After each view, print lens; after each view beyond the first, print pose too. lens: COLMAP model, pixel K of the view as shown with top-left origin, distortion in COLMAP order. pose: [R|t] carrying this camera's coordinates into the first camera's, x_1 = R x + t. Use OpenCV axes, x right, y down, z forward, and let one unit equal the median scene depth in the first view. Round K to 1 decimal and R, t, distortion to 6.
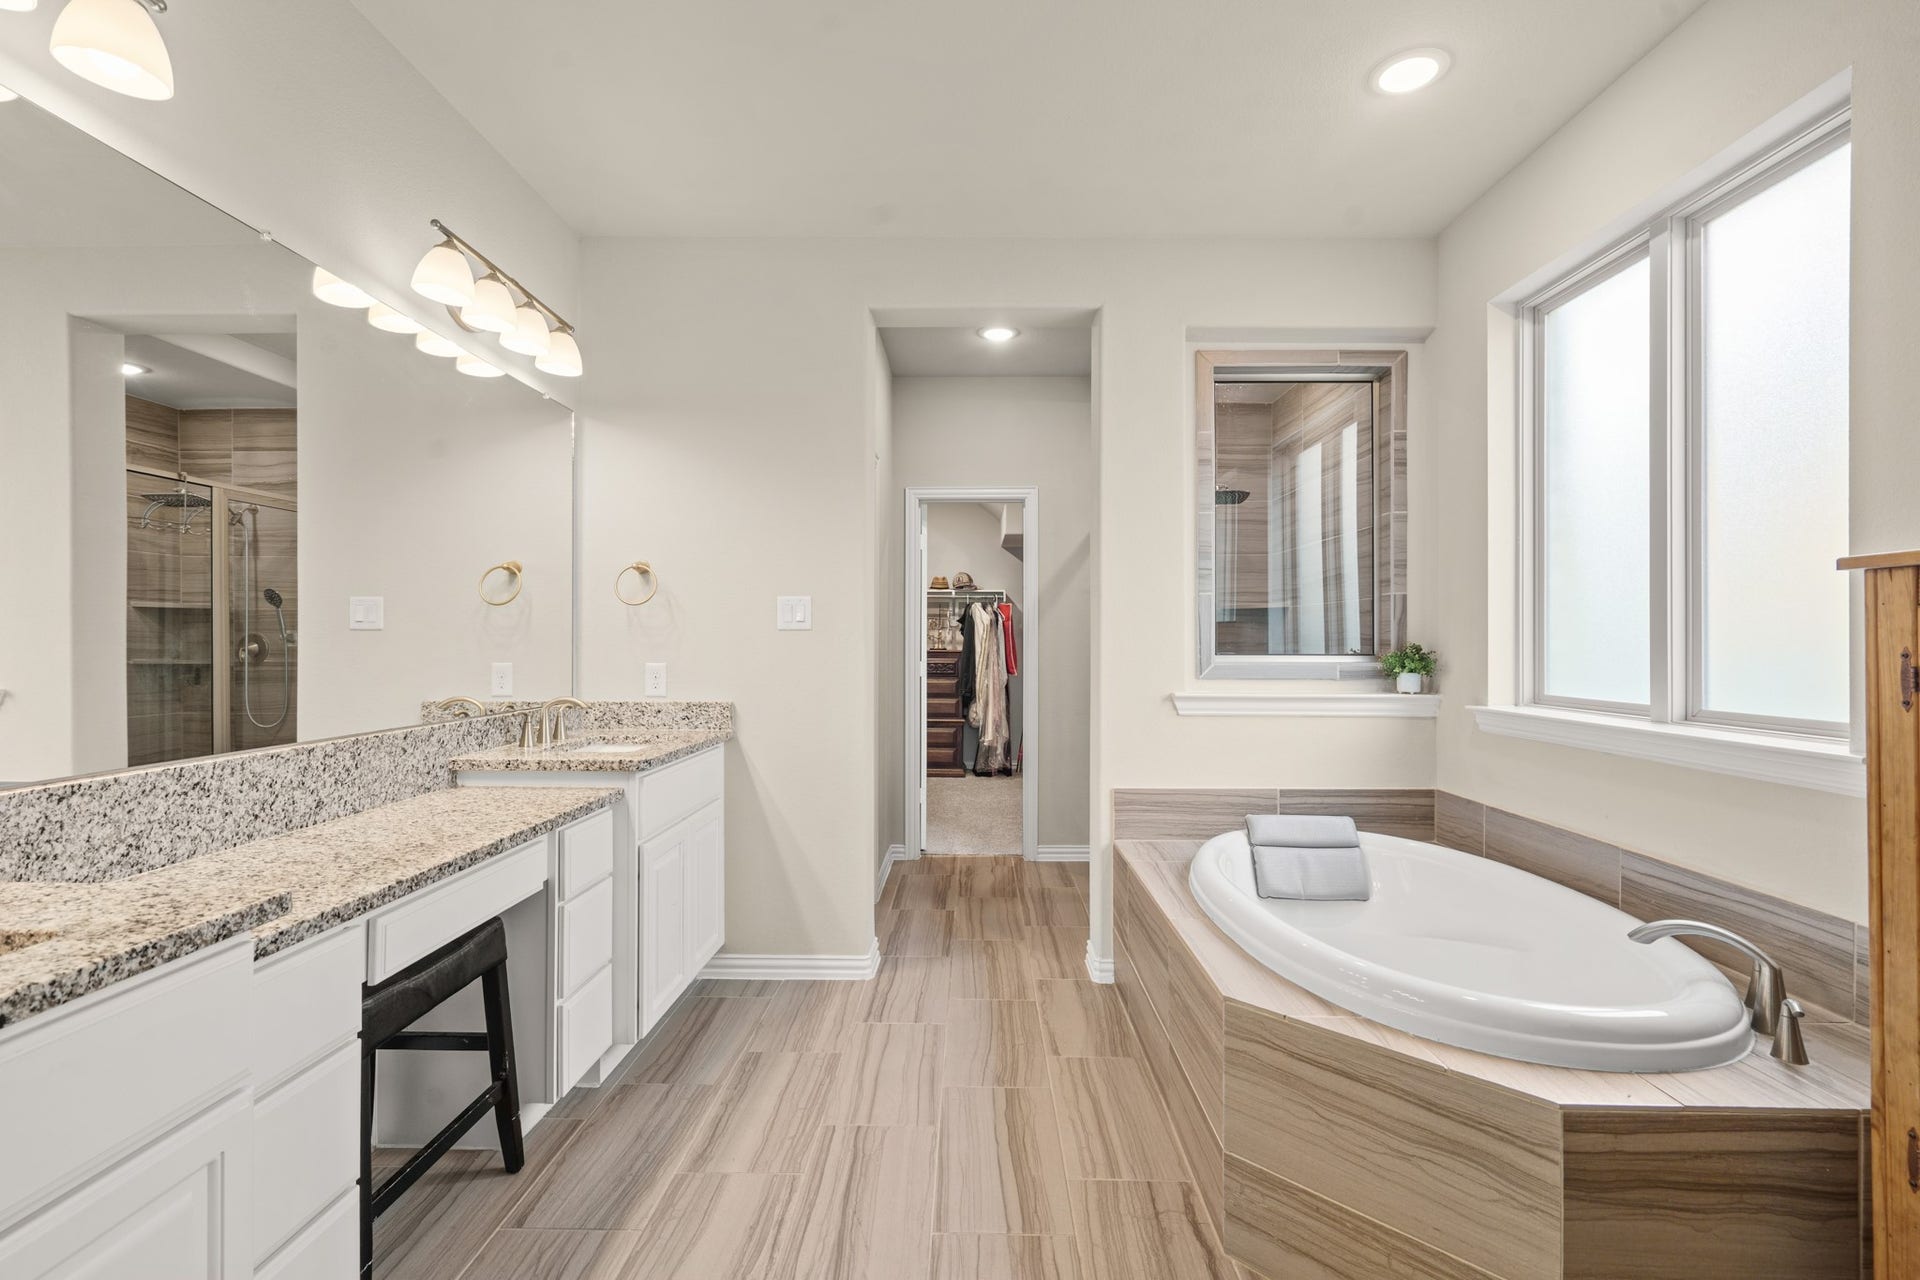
lens RADIAL K [[876.1, 0, 965.1], [0, 876.1, 637.1], [0, 0, 1]] dist [-0.005696, 0.003099]
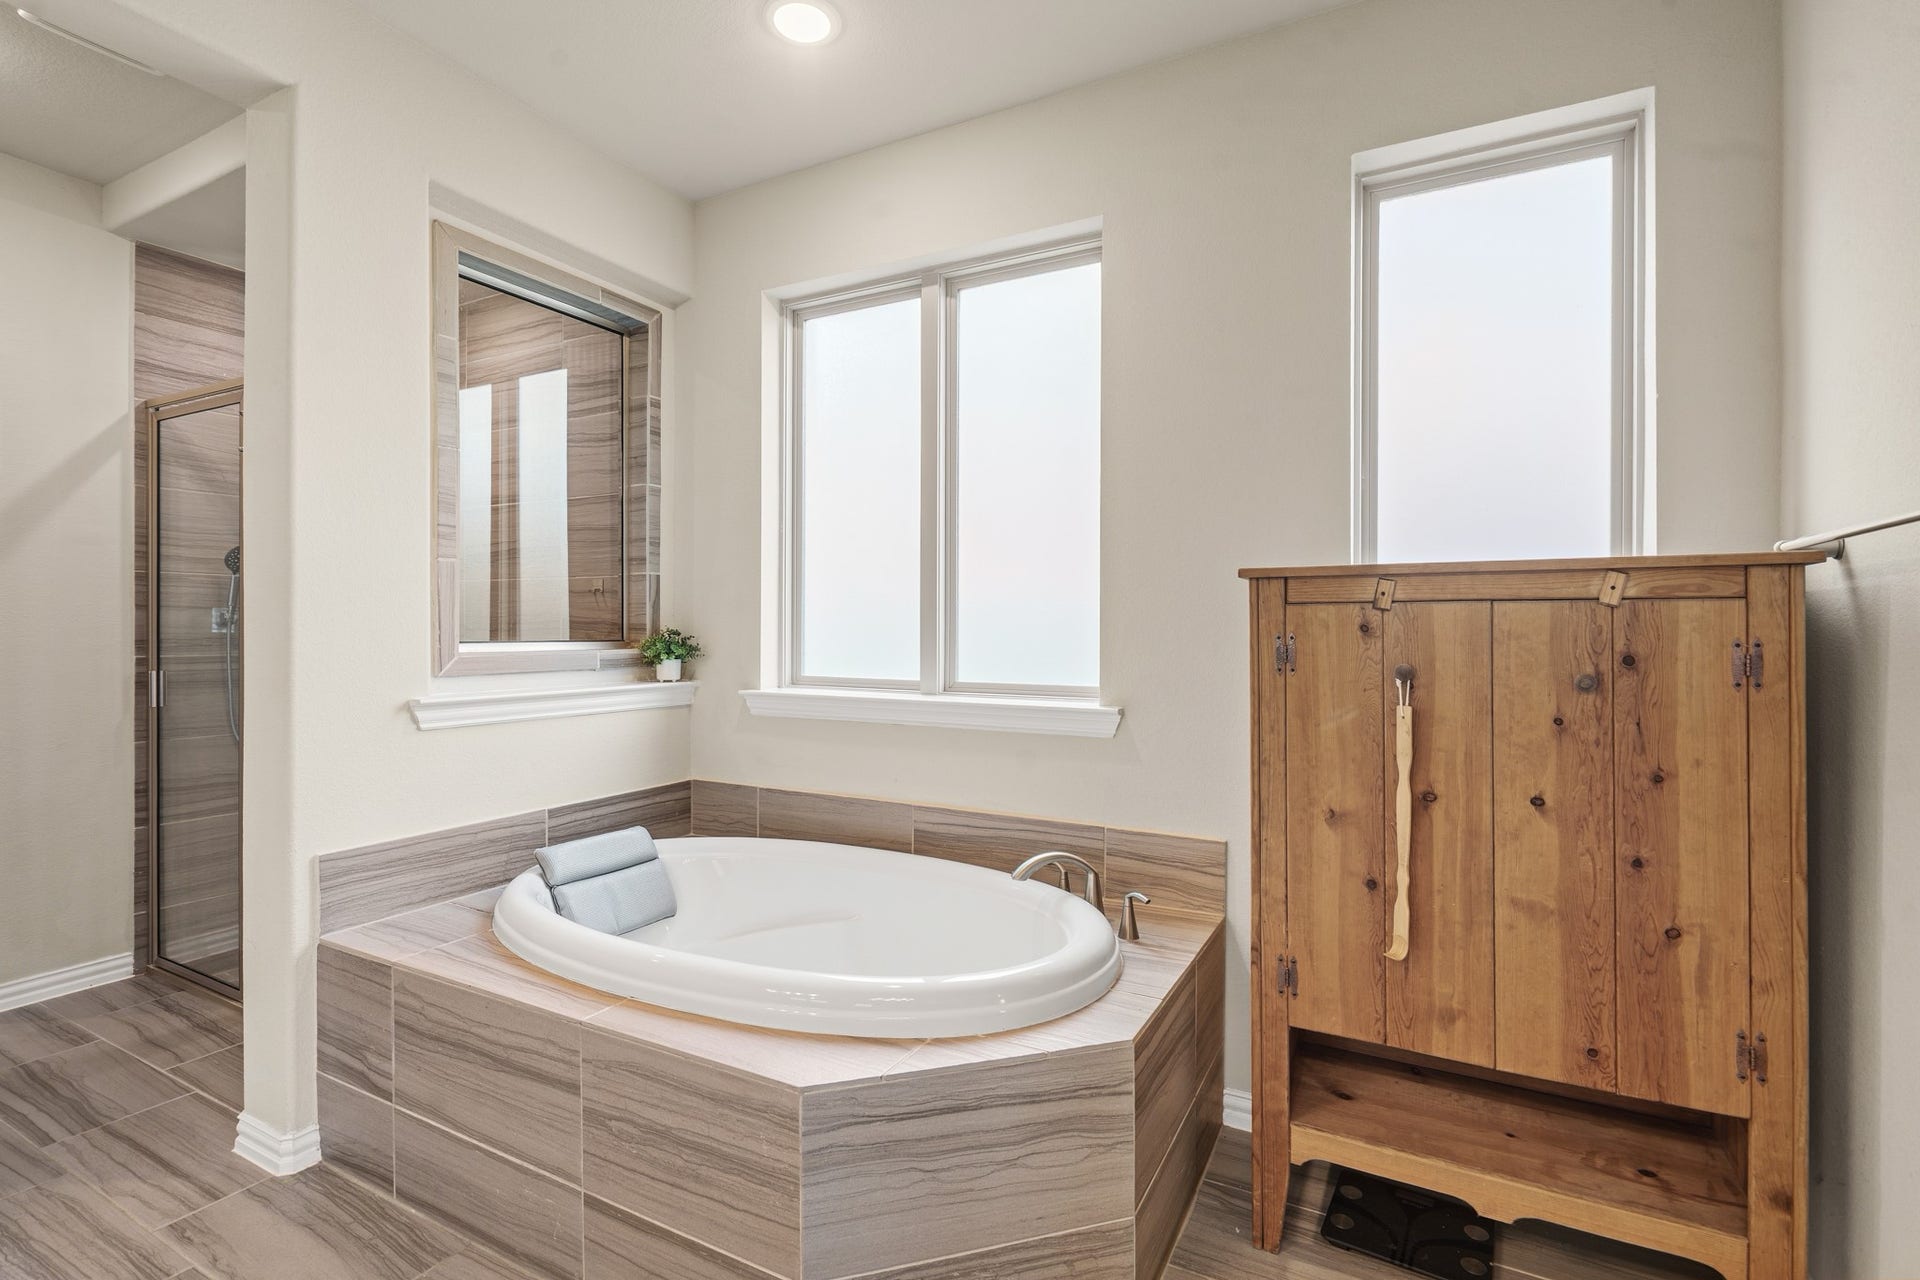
lens RADIAL K [[876.1, 0, 965.0], [0, 876.1, 632.8], [0, 0, 1]] dist [-0.005696, 0.003099]
pose [[0.458649, -0.004135, 0.888608, -0.199615], [-0.007717, 0.999933, 0.008636, 0.002001], [-0.888584, -0.010819, 0.458587, 0.328708]]
